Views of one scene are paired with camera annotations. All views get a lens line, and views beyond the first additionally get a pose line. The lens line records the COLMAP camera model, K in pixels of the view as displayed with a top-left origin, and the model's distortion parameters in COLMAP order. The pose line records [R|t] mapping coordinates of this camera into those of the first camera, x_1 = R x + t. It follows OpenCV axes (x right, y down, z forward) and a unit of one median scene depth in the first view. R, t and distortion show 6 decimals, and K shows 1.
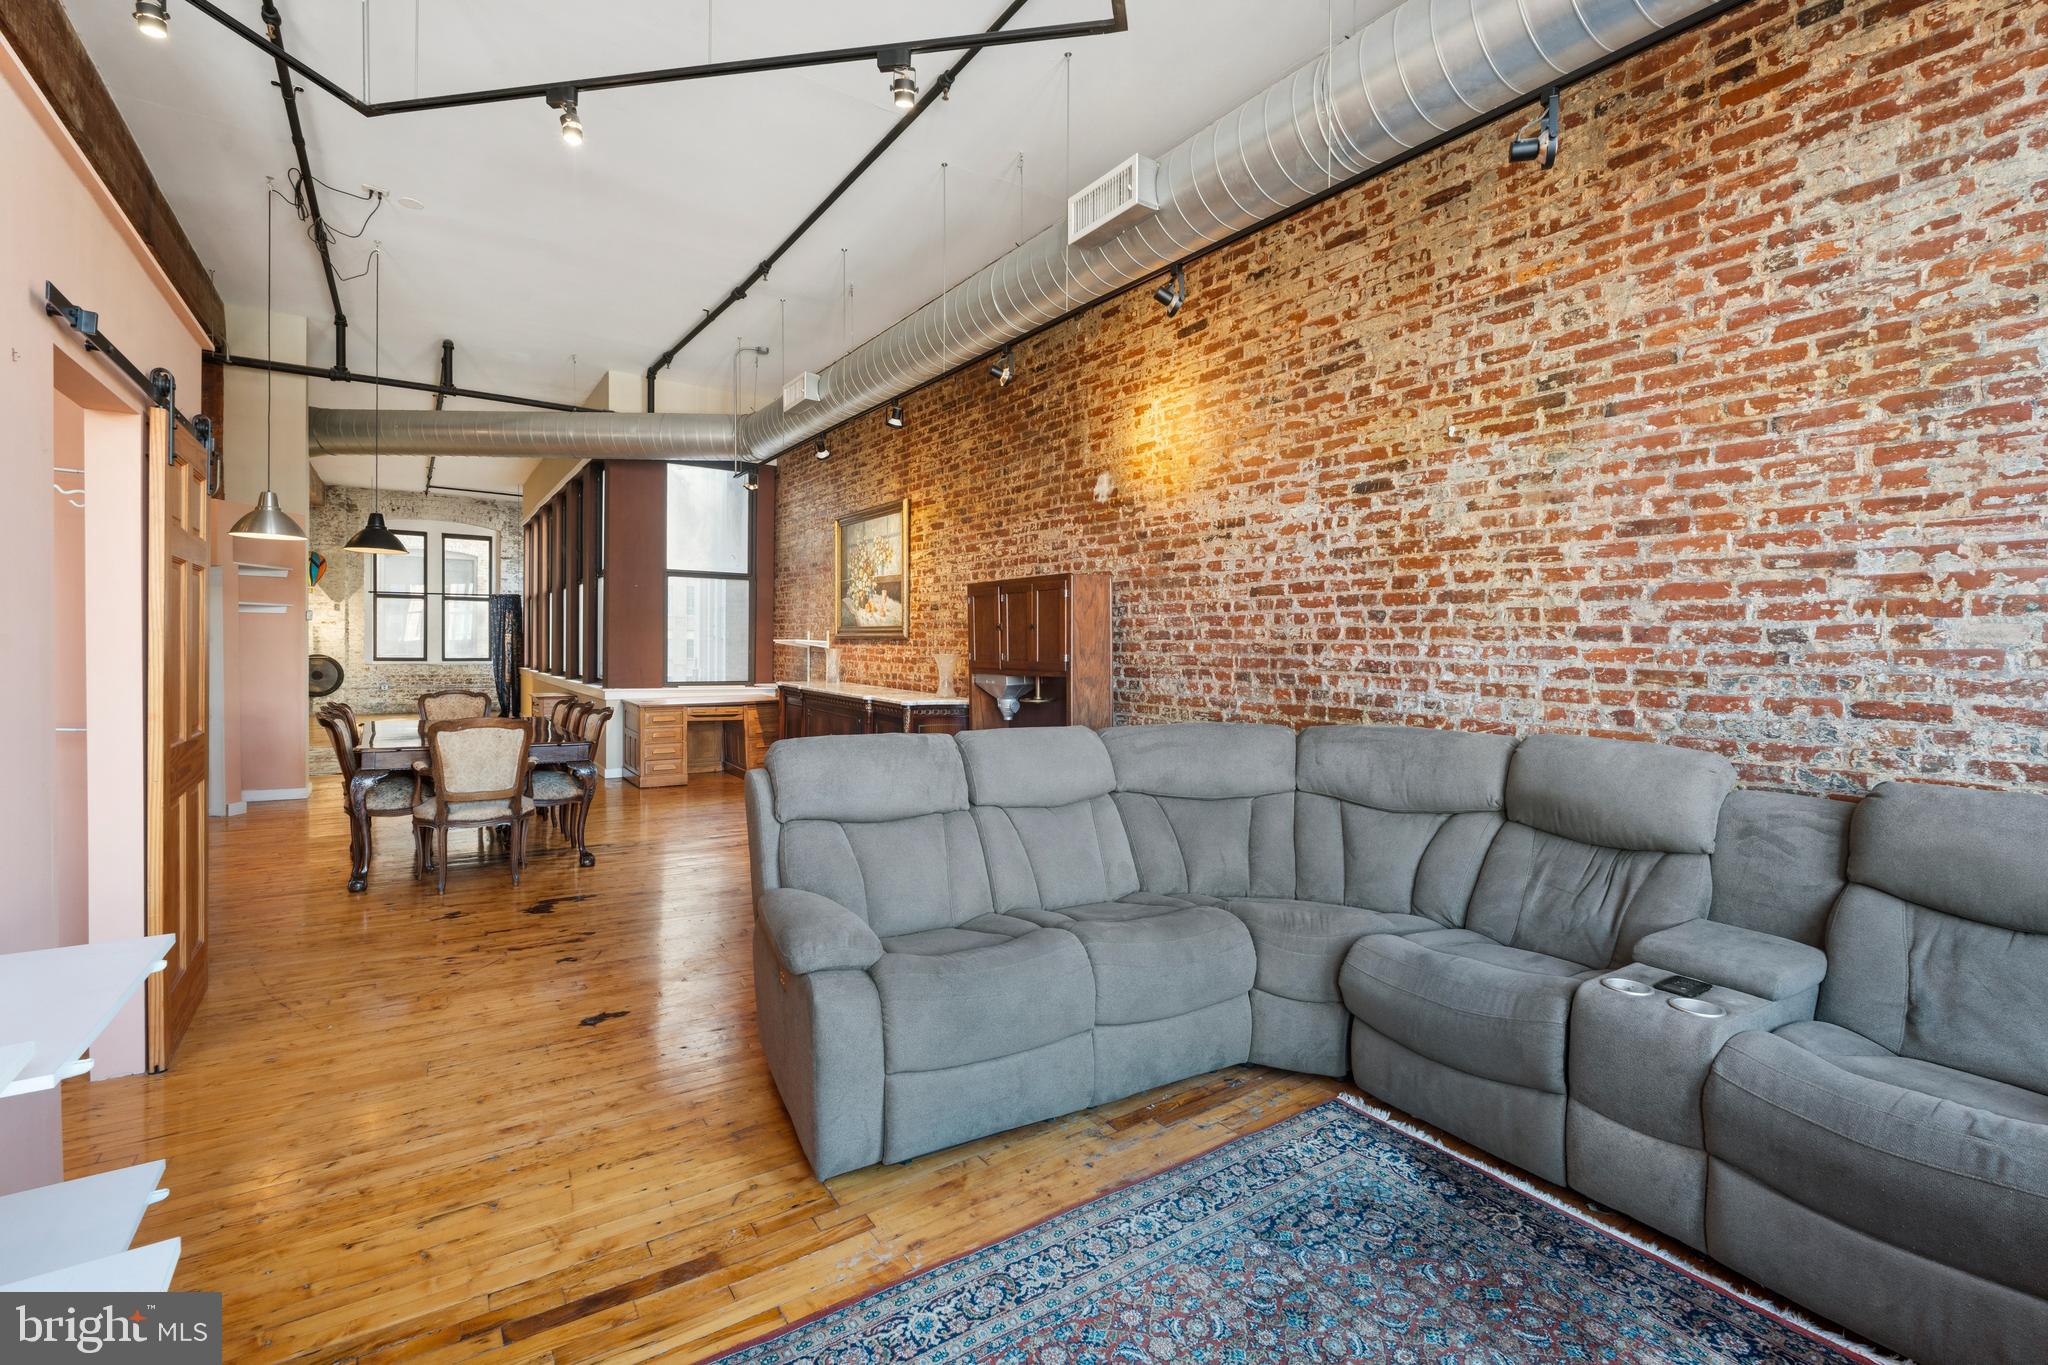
lens RADIAL K [[895.8, 0, 1027.2], [0, 895.8, 664.5], [0, 0, 1]] dist [-0.004367, 0.000063]
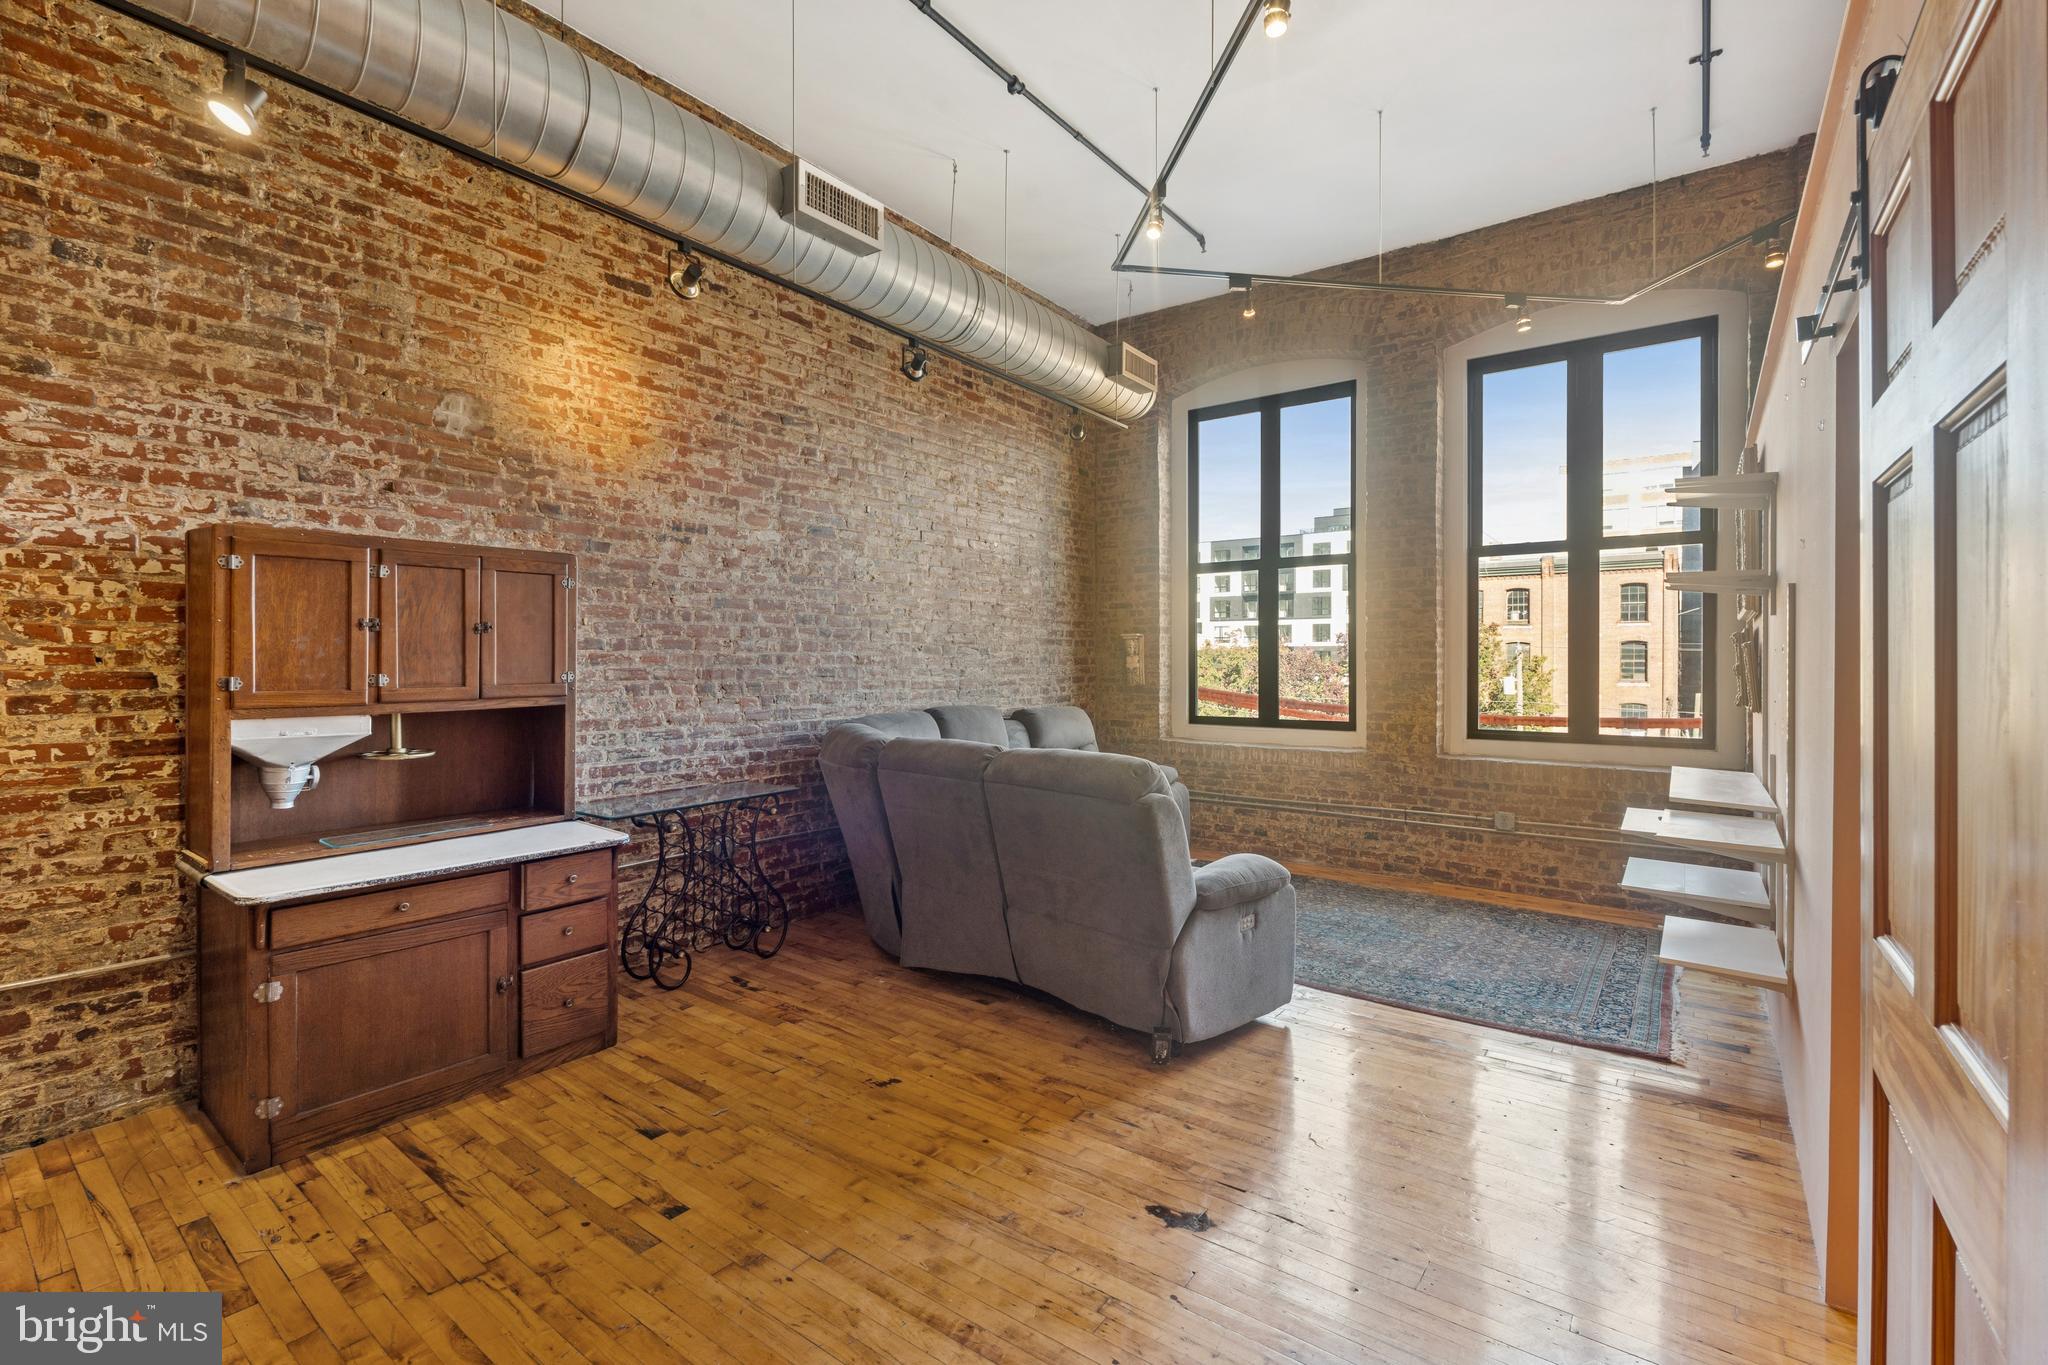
lens RADIAL K [[895.8, 0, 1026.5], [0, 895.8, 666.9], [0, 0, 1]] dist [-0.004367, 0.000063]
pose [[-0.318842, -0.020259, 0.947591, -0.786661], [0.015183, 0.999534, 0.026478, -0.030299], [-0.947686, 0.022829, -0.318386, 0.967763]]
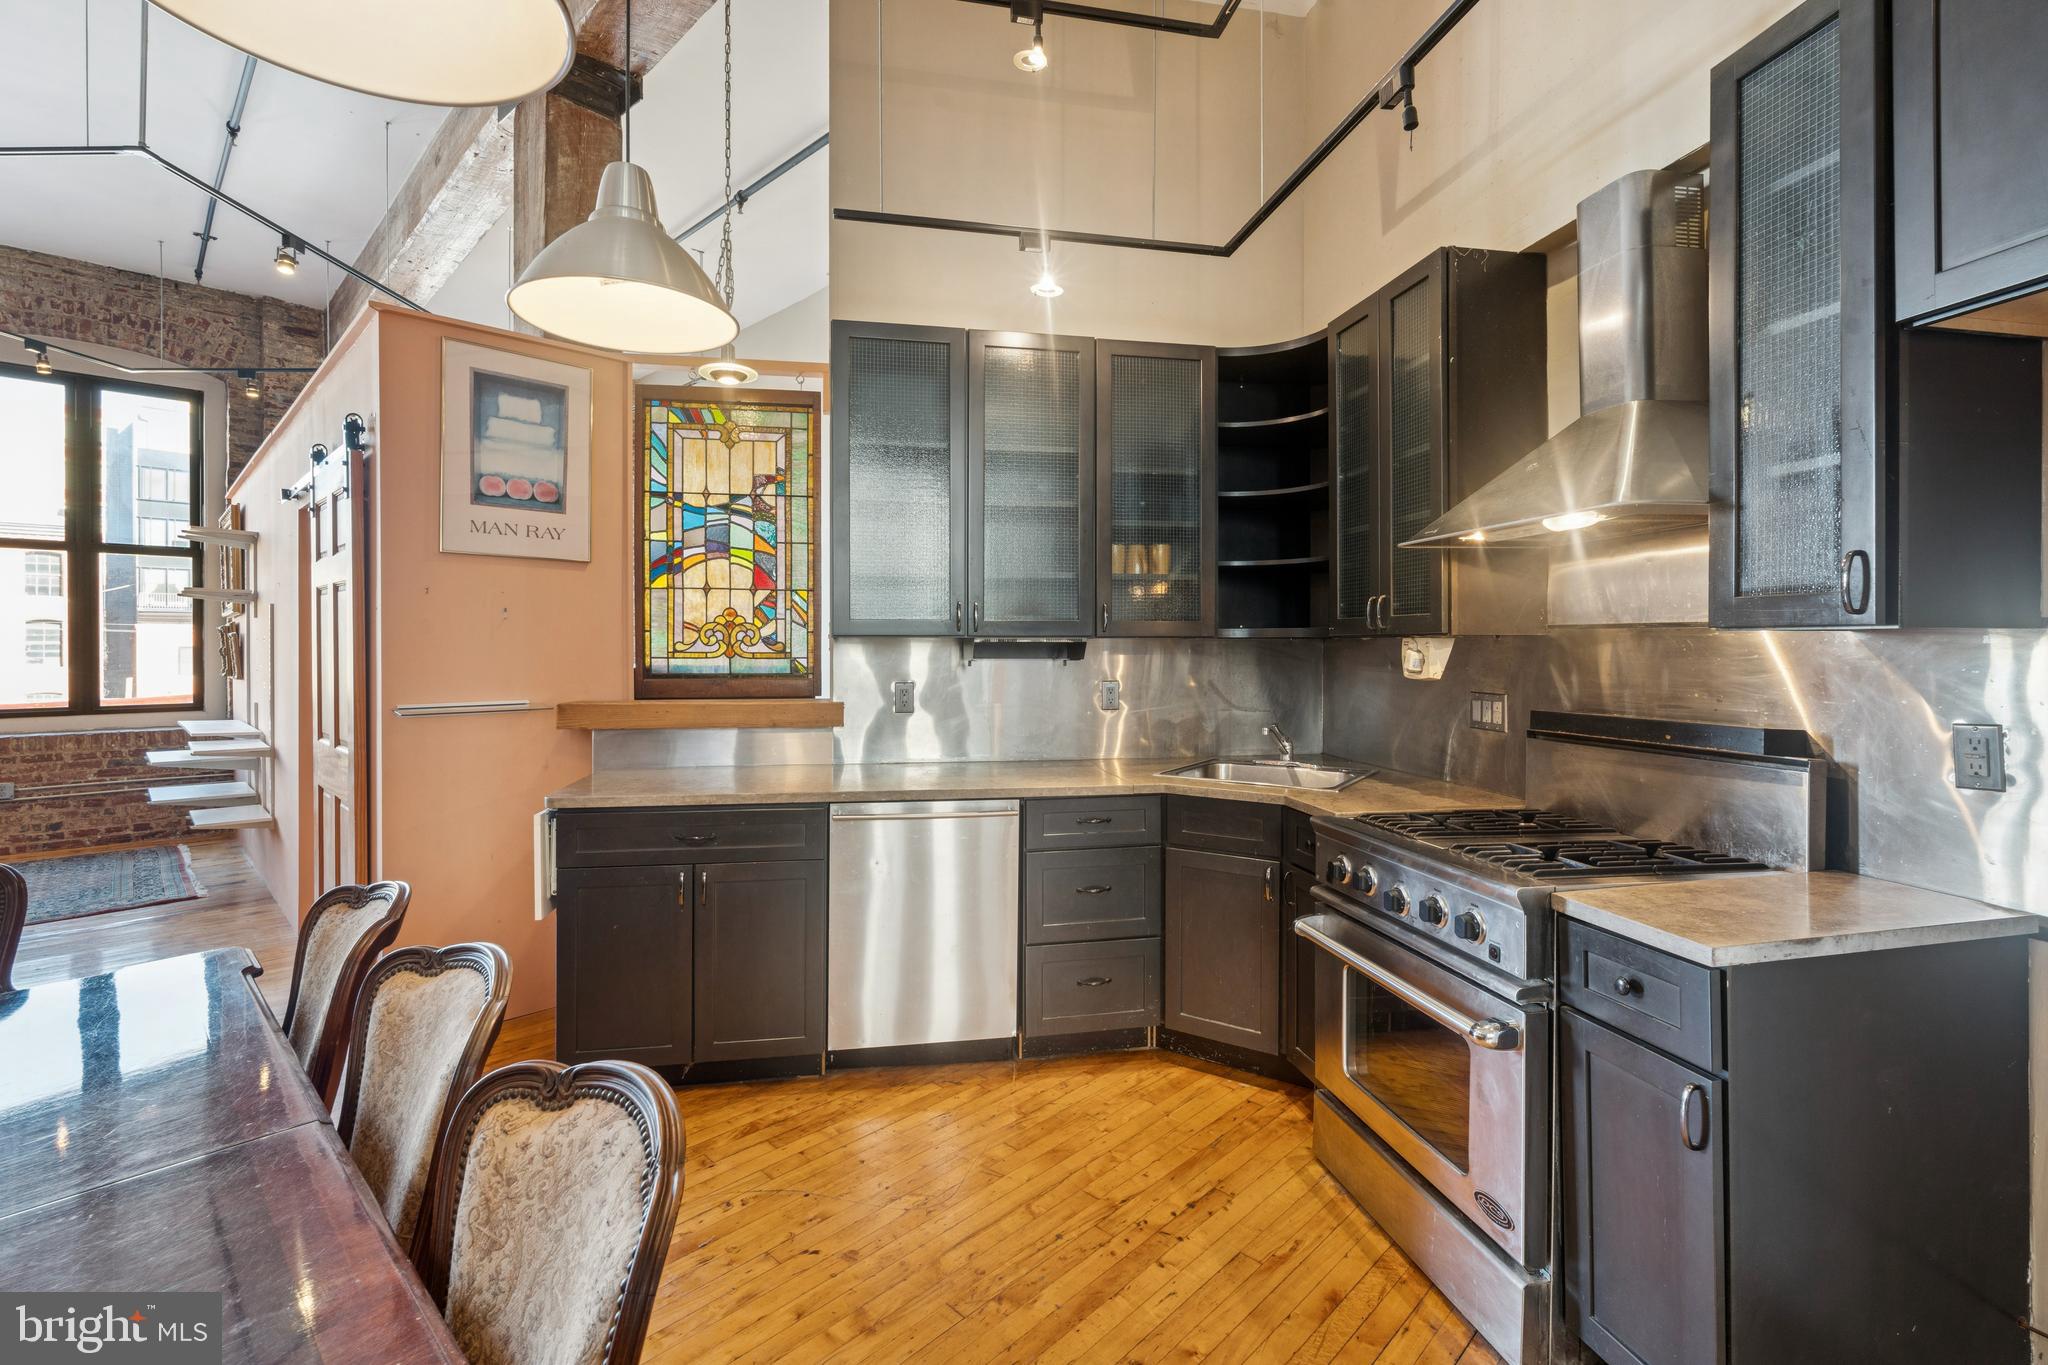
lens RADIAL K [[895.8, 0, 1002.9], [0, 895.8, 649.5], [0, 0, 1]] dist [-0.004367, 0.000063]
pose [[-0.984004, -0.015714, -0.177453, -0.985218], [-0.020046, 0.999543, 0.022644, -0.043571], [0.177016, 0.025839, -0.983869, 1.357854]]
